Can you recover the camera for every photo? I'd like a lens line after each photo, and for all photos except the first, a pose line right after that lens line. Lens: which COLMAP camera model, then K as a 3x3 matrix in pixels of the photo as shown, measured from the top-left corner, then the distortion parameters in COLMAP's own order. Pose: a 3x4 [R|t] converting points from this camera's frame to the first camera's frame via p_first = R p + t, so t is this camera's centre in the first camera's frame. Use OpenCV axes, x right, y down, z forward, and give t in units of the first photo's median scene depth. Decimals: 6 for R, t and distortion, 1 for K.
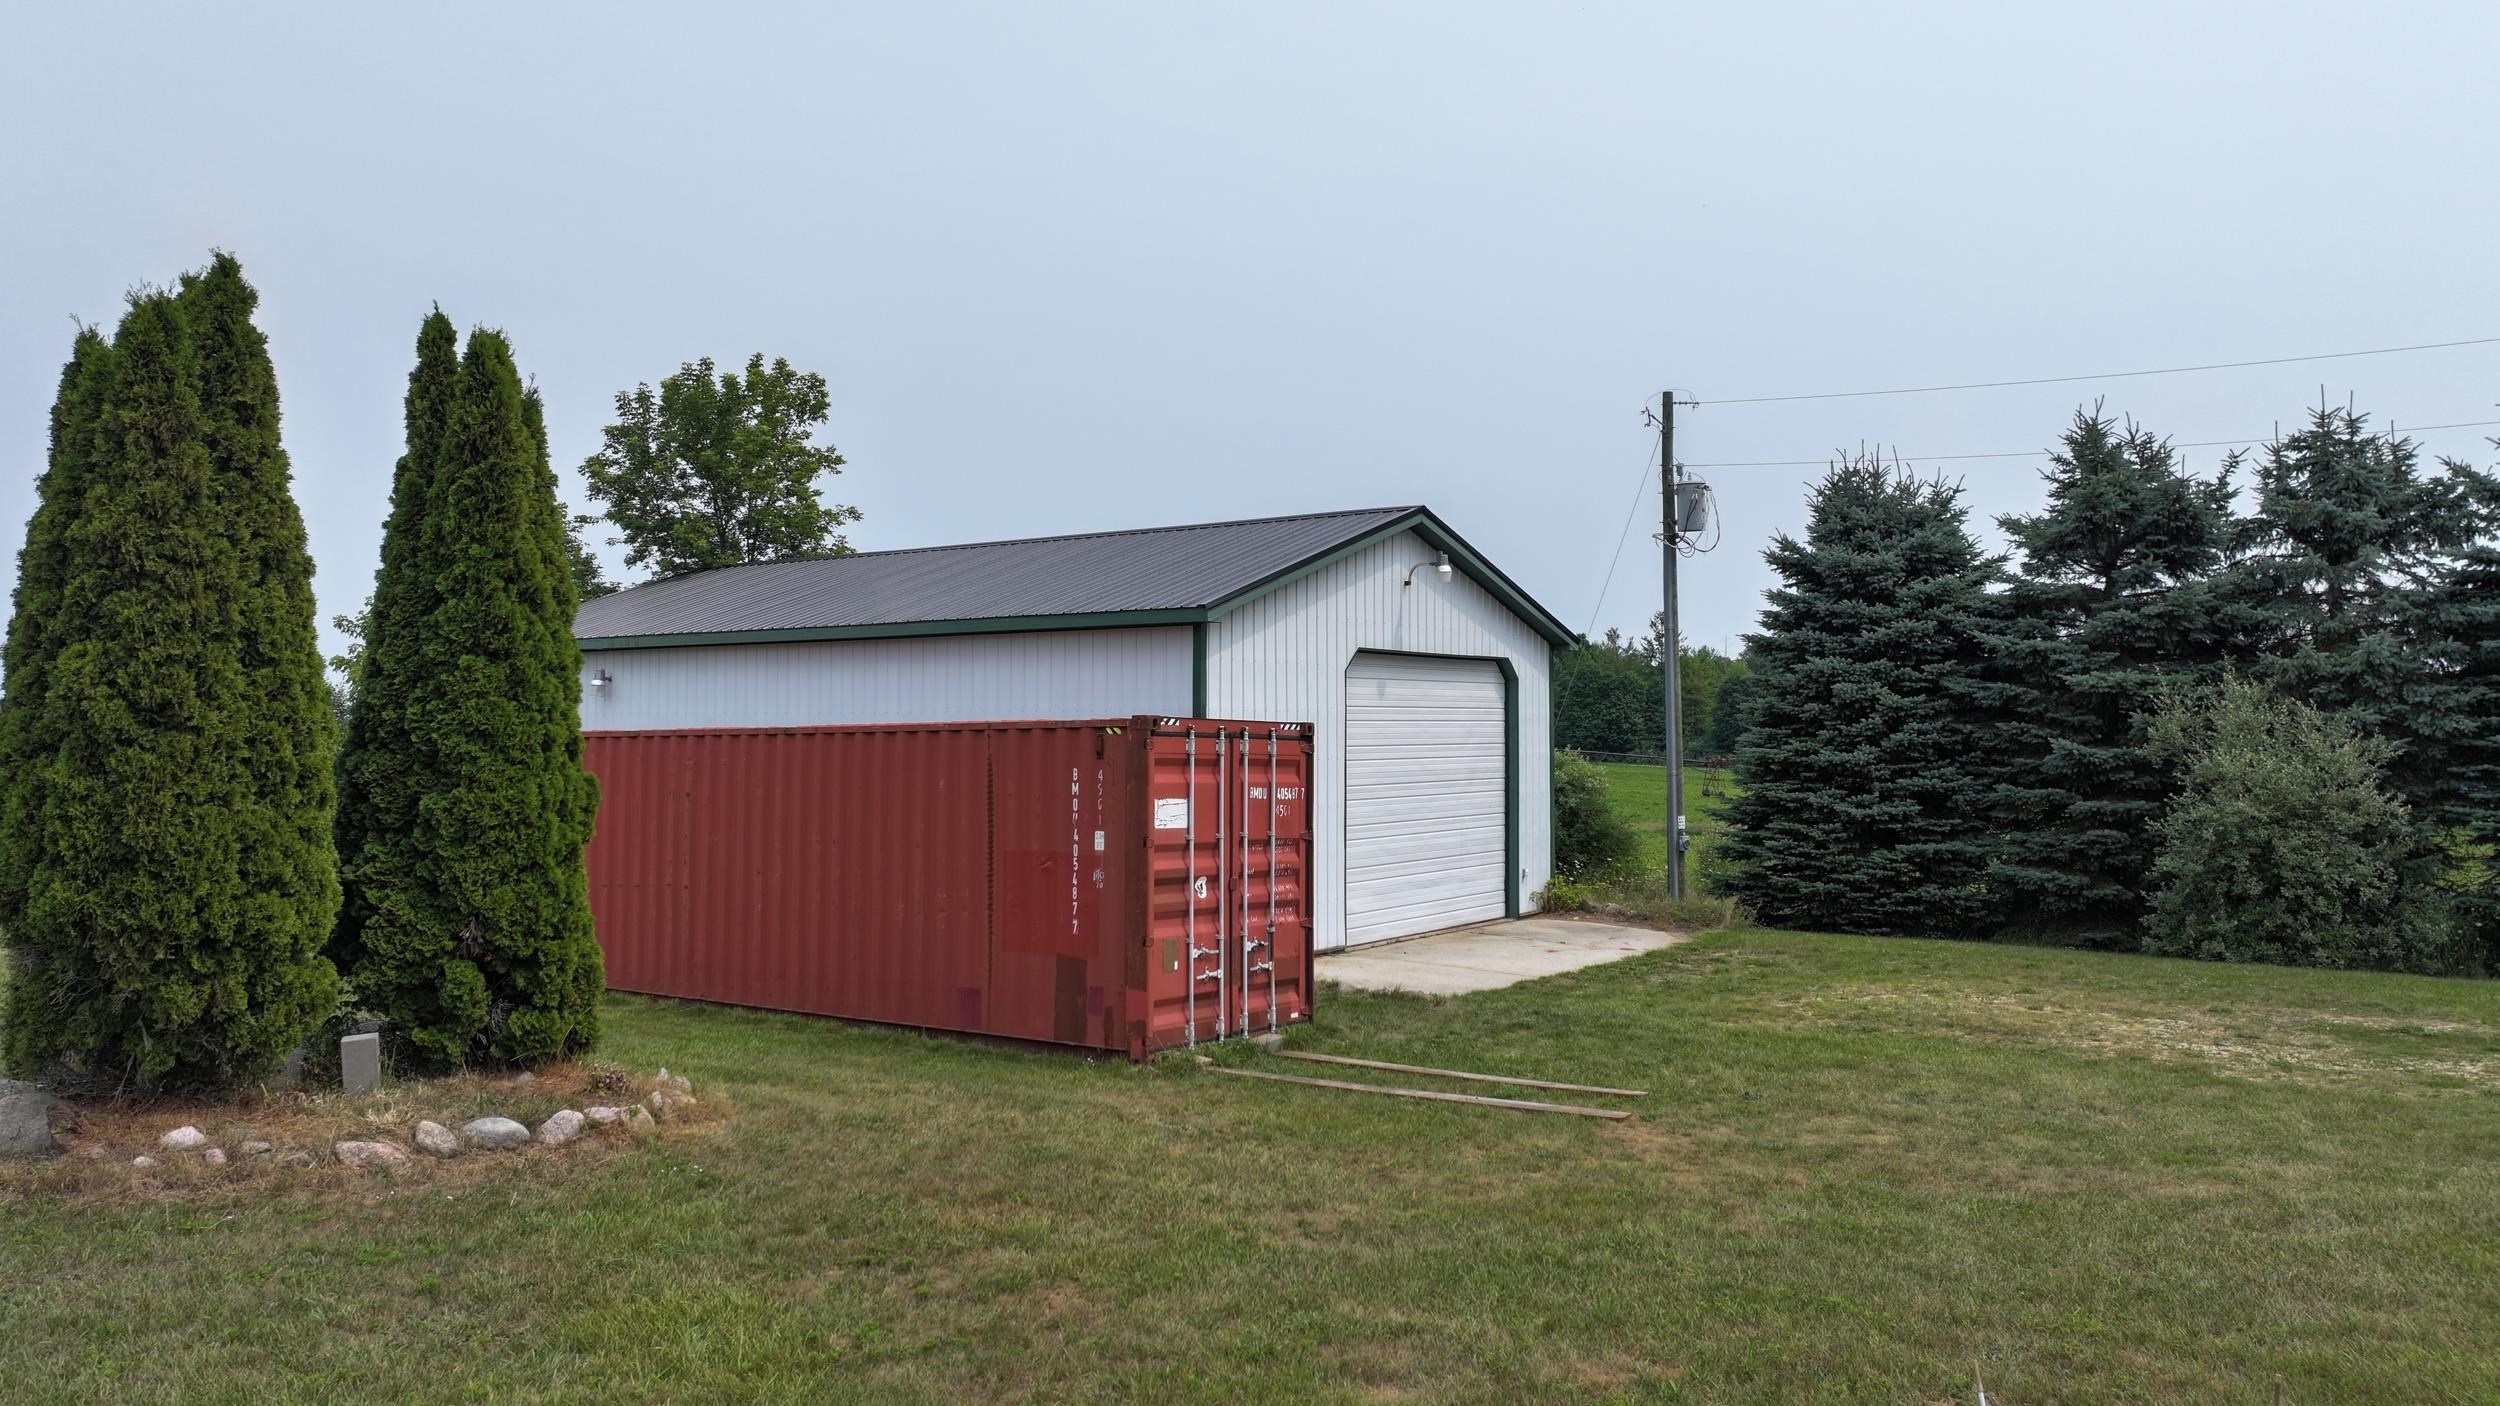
lens RADIAL K [[1745.8, 0, 1241.1], [0, 1745.8, 697.6], [0, 0, 1]] dist [-0.006294, 0.023358]
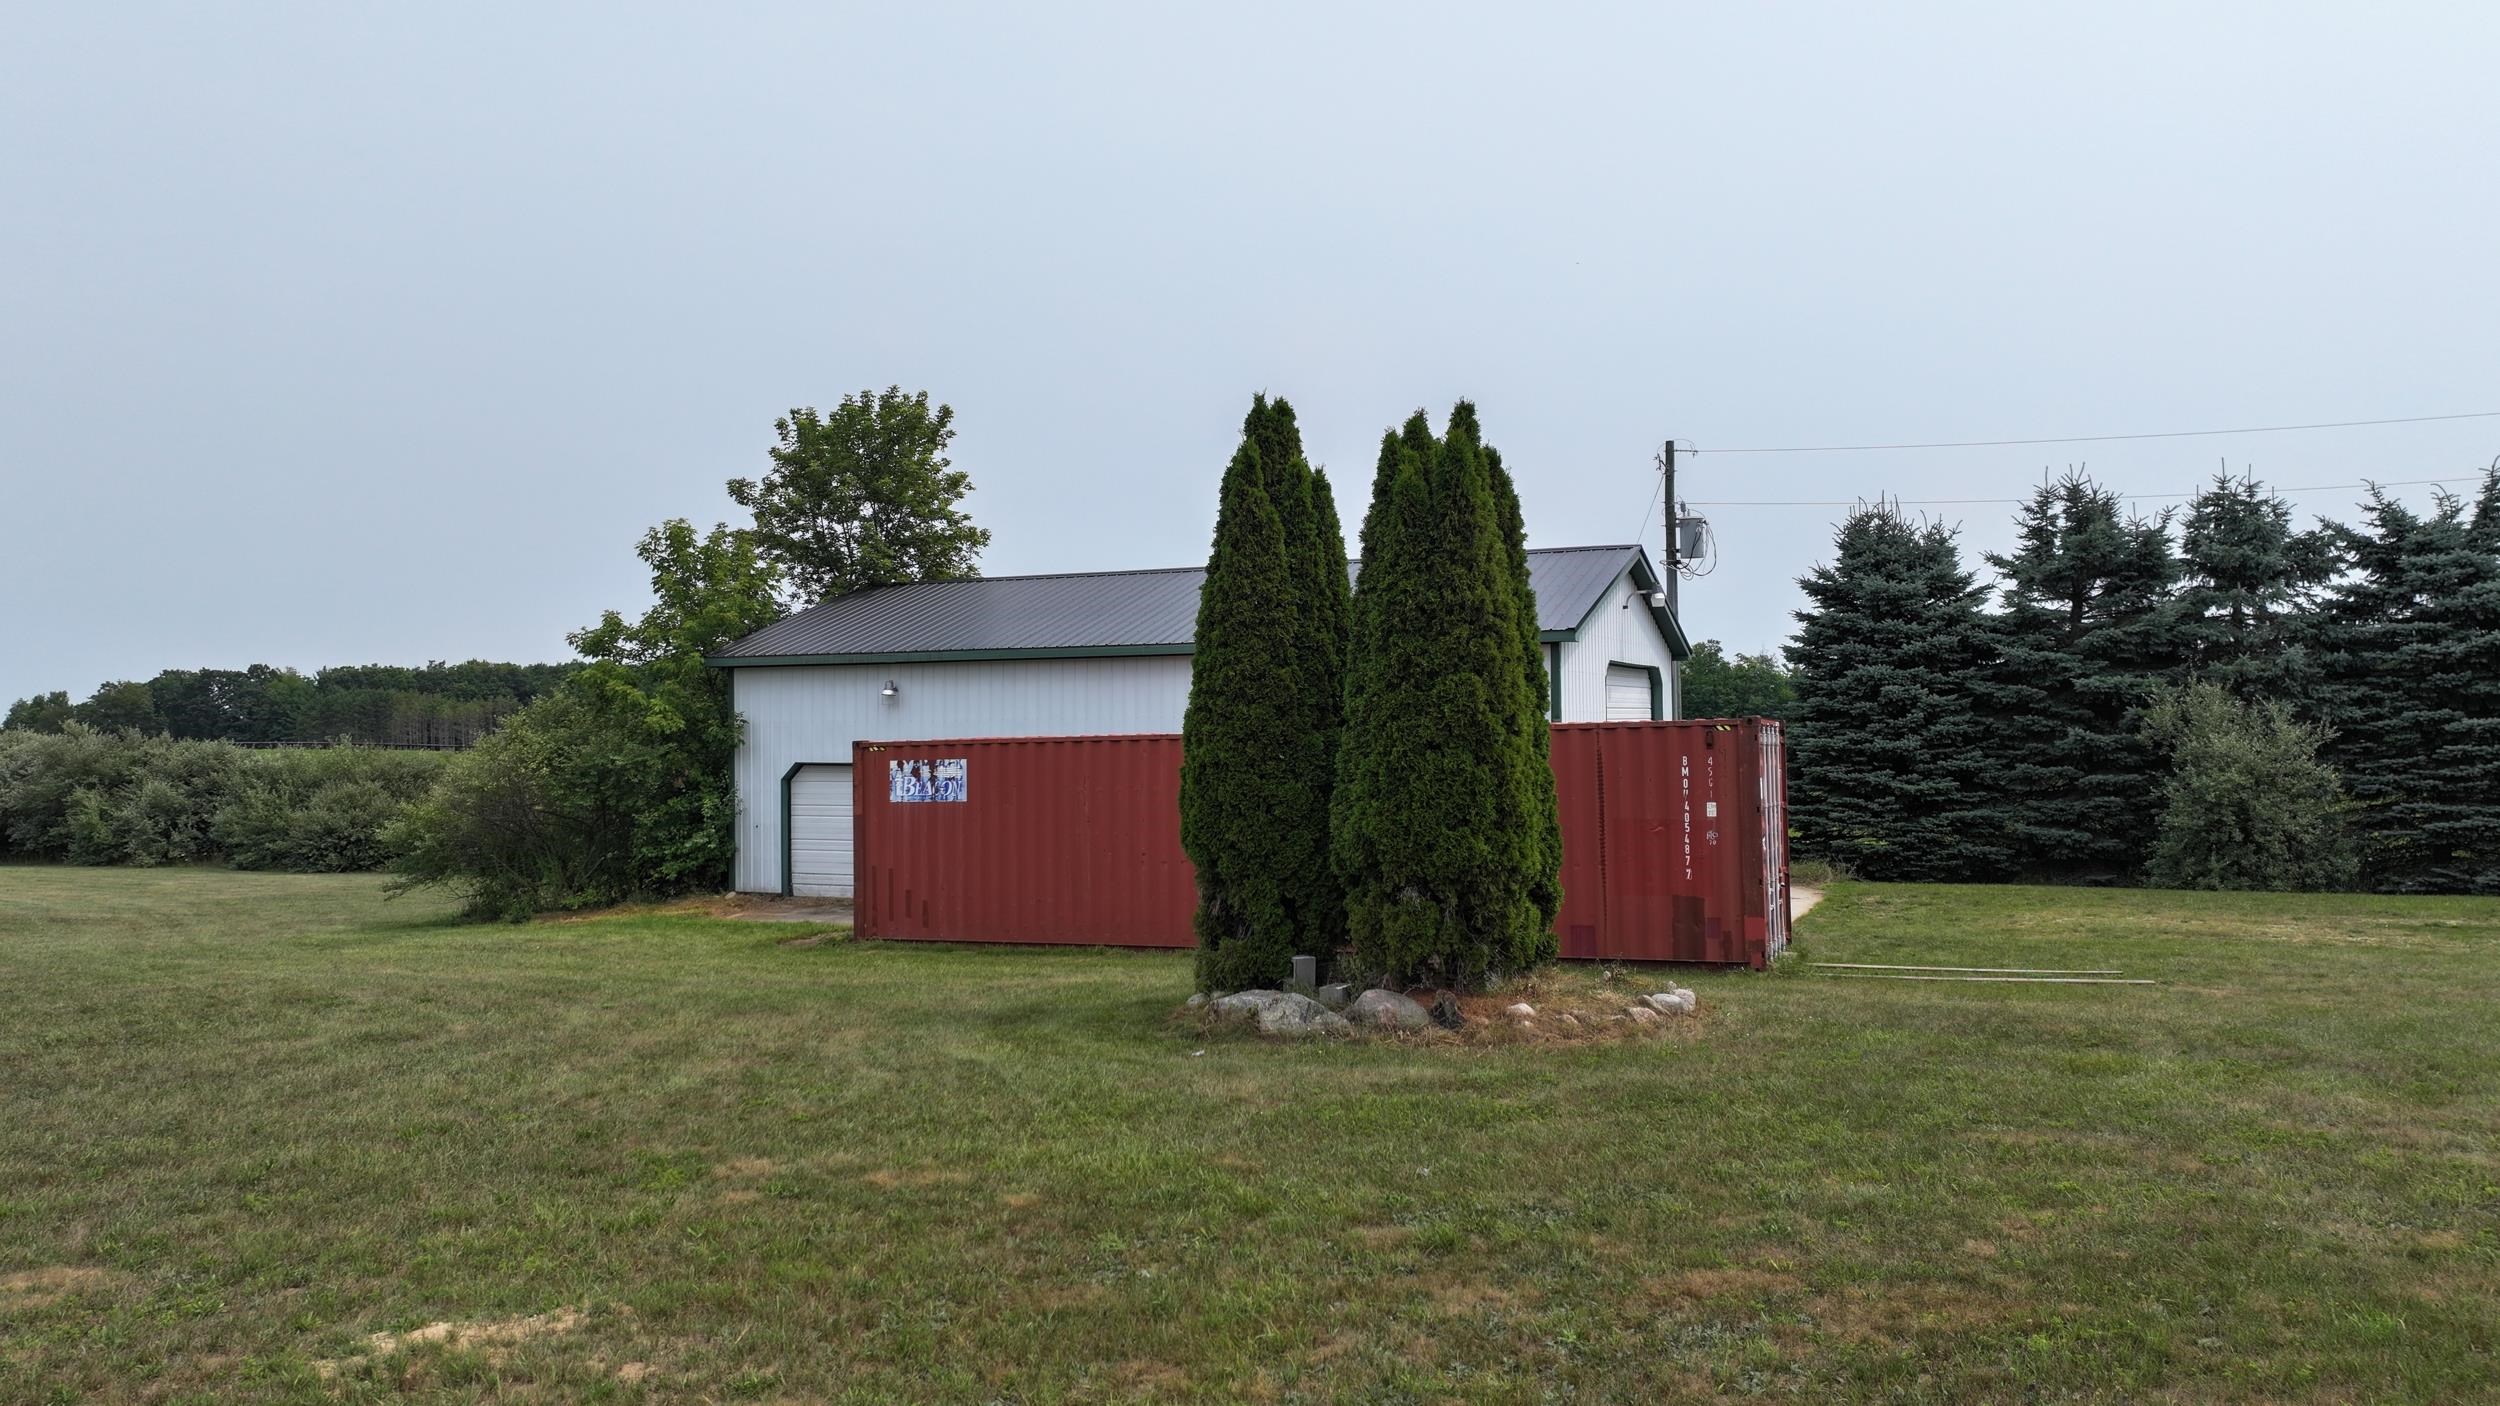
lens RADIAL K [[1745.8, 0, 1241.1], [0, 1745.8, 697.6], [0, 0, 1]] dist [-0.006294, 0.023358]
pose [[0.976692, -0.007798, 0.214502, -0.397573], [0.007730, 0.999969, 0.001155, -0.004993], [-0.214504, 0.000530, 0.976723, -0.132718]]
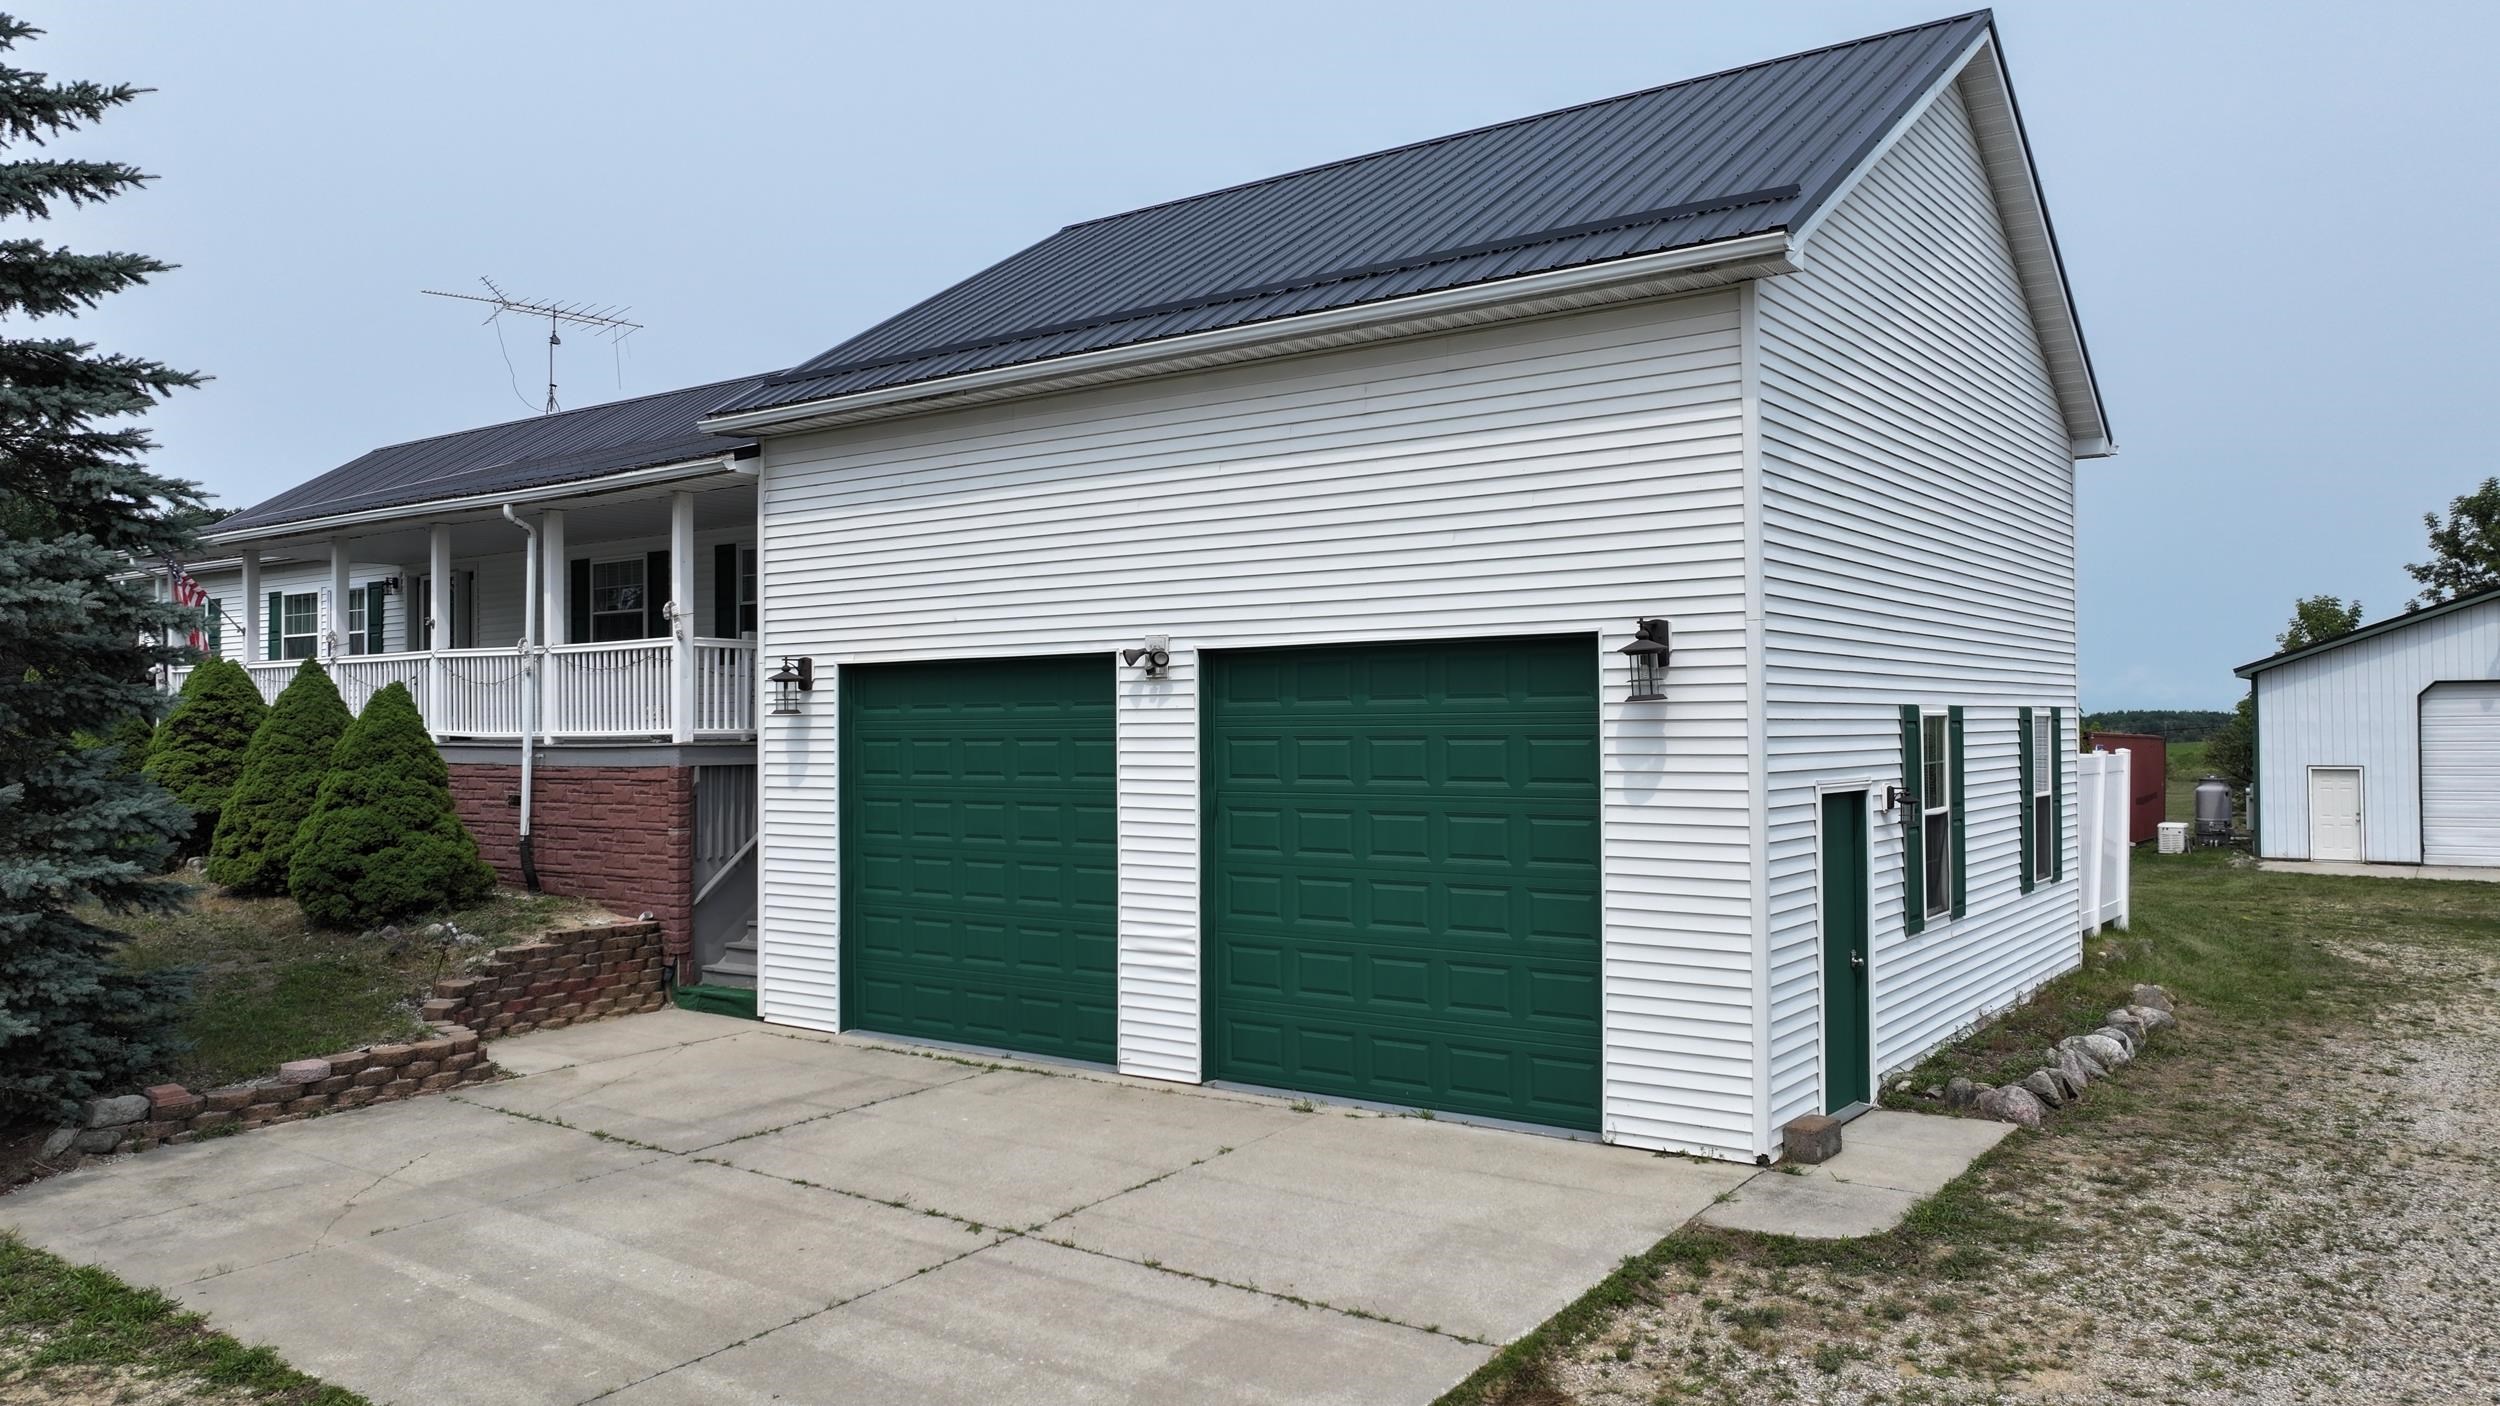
lens RADIAL K [[1745.8, 0, 1241.1], [0, 1745.8, 697.6], [0, 0, 1]] dist [-0.006294, 0.023358]
pose [[0.043173, -0.014709, -0.998959, 2.016225], [0.028826, 0.999494, -0.013471, -0.028401], [0.998652, -0.028214, 0.043575, -0.220870]]
